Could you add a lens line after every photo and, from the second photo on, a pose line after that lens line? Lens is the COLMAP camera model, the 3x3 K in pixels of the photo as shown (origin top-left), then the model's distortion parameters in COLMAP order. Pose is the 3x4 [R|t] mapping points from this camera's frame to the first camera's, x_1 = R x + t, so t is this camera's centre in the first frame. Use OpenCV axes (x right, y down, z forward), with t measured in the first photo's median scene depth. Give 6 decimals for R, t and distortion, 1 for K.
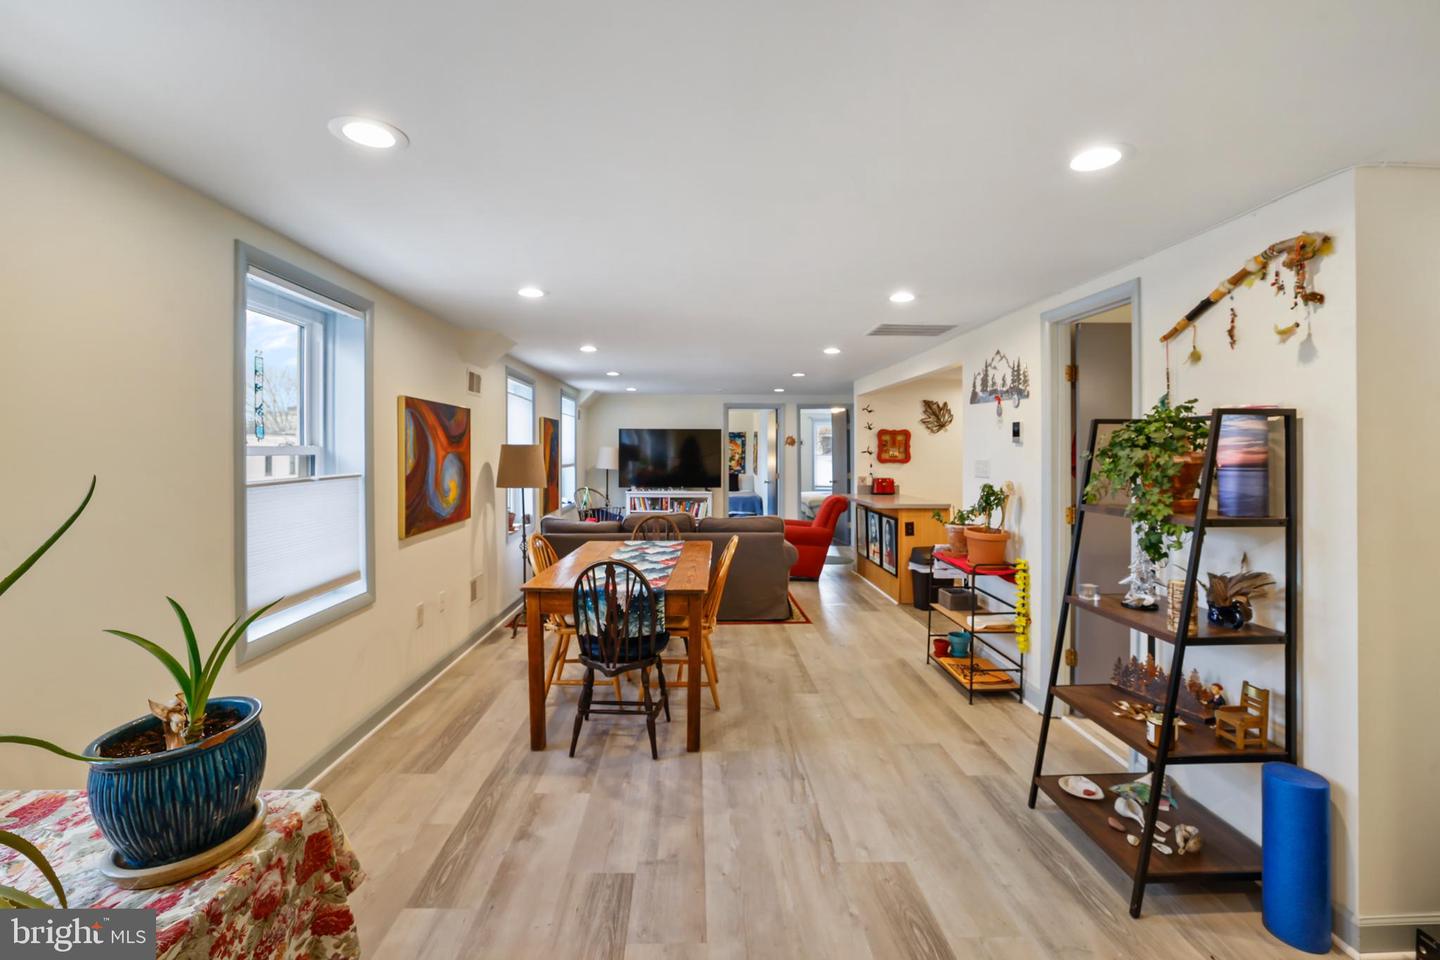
lens RADIAL K [[638.6, 0, 724.9], [0, 638.6, 458.3], [0, 0, 1]] dist [-0.029571, 0.000201]
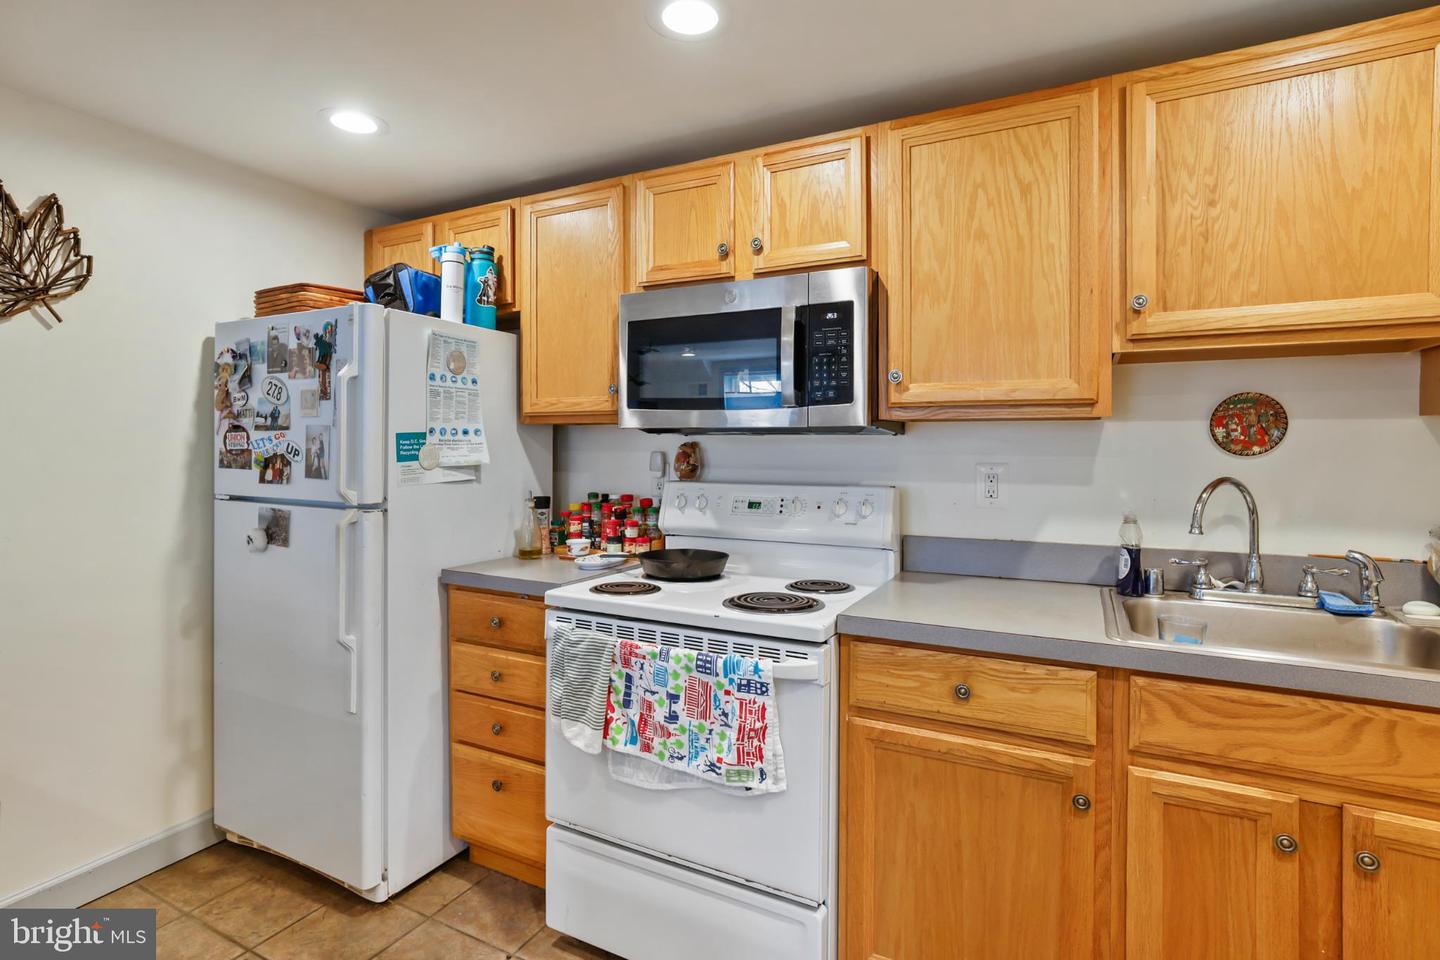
lens RADIAL K [[698.0, 0, 728.0], [0, 698.0, 449.2], [0, 0, 1]] dist [-0.043314, 0.000302]
pose [[0.487696, -0.003051, 0.873008, 0.256336], [0.007081, 0.999975, -0.000461, 0.006612], [-0.872985, 0.006407, 0.487706, 0.668461]]
